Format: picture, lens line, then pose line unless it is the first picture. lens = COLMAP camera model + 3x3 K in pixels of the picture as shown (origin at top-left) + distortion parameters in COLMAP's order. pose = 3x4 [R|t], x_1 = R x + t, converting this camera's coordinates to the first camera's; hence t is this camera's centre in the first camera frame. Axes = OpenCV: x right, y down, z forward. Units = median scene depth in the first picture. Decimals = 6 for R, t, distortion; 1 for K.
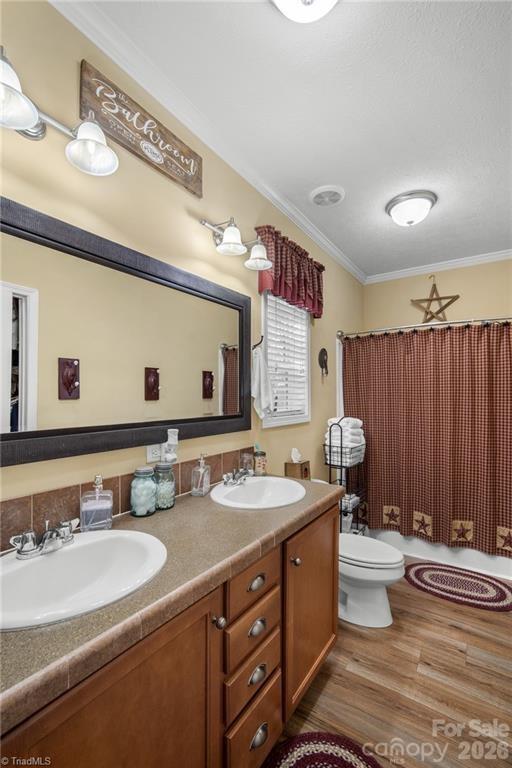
lens RADIAL K [[346.9, 0, 256.1], [0, 346.9, 388.1], [0, 0, 1]] dist [-0.000068, 0.000001]
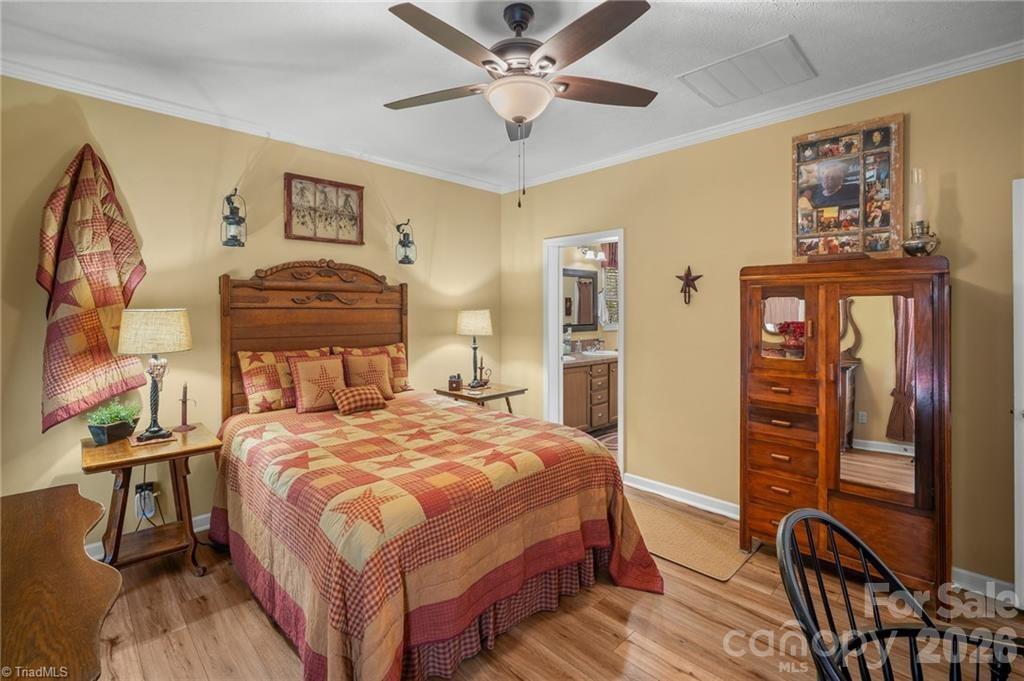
lens RADIAL K [[462.5, 0, 516.9], [0, 462.5, 311.9], [0, 0, 1]] dist [-0.000068, 0.000001]
pose [[0.983273, 0.001579, -0.182133, 0.015229], [0.003296, 0.999644, 0.026464, -0.083773], [0.182110, -0.026621, 0.982918, -2.058381]]
